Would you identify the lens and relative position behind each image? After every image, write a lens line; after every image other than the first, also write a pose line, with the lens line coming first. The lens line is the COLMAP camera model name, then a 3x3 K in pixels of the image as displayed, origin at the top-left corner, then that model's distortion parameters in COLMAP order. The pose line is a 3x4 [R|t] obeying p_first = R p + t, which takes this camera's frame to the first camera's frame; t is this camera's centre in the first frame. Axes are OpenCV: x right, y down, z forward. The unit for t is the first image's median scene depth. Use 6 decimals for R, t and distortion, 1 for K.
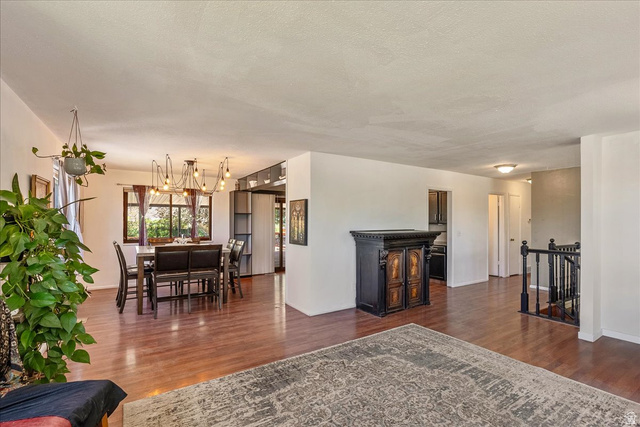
lens RADIAL K [[304.3, 0, 320.7], [0, 304.3, 220.2], [0, 0, 1]] dist [-0.000796, -0.000167]
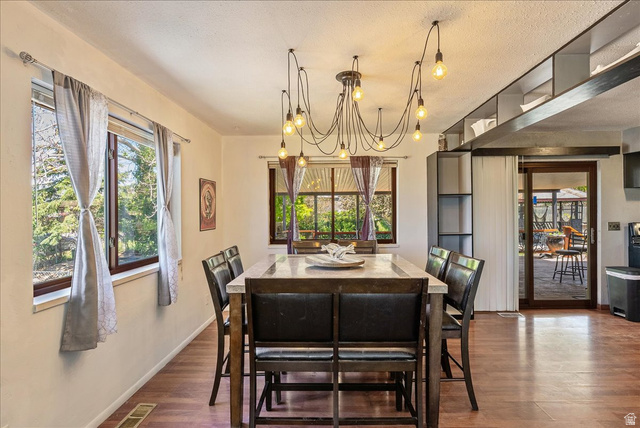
lens RADIAL K [[298.6, 0, 320.0], [0, 298.6, 214.0], [0, 0, 1]] dist [-0.003389, -0.000519]
pose [[0.830746, -0.009764, -0.556566, -0.171180], [0.014095, 0.999895, 0.003496, 0.006684], [0.556473, -0.010749, 0.830796, 0.472793]]
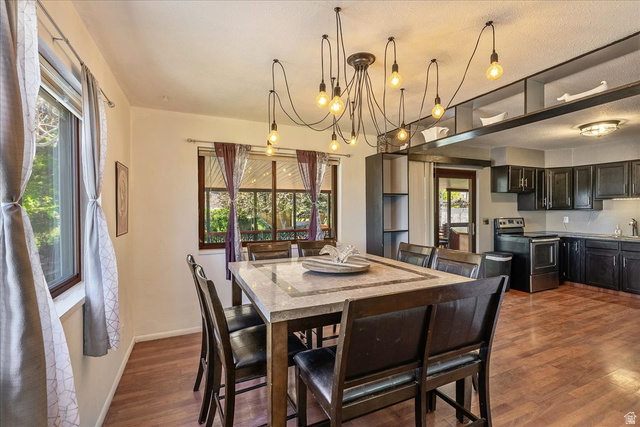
lens RADIAL K [[295.7, 0, 320.0], [0, 295.7, 213.5], [0, 0, 1]] dist [-0.001843, 0.000029]
pose [[0.990715, -0.009974, -0.135589, -0.334549], [0.011982, 0.999830, 0.014000, 0.004867], [0.135427, -0.015495, 0.990666, 0.465637]]
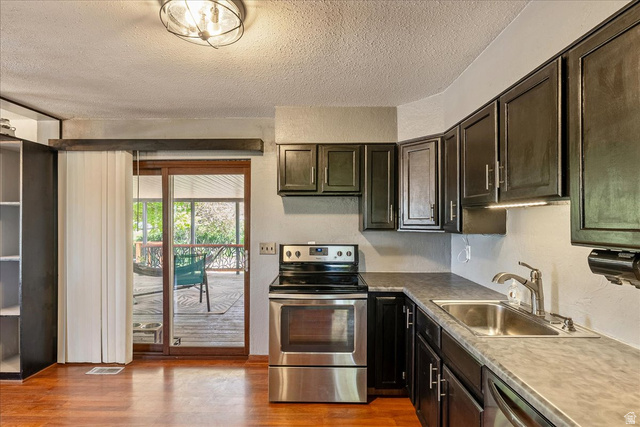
lens RADIAL K [[323.0, 0, 320.0], [0, 323.0, 213.5], [0, 0, 1]] dist [-0.002985, -0.000302]
pose [[0.827156, -0.015308, -0.561764, 0.300651], [0.001903, 0.999699, -0.024439, 0.002828], [0.561969, 0.019146, 0.826936, 0.931019]]
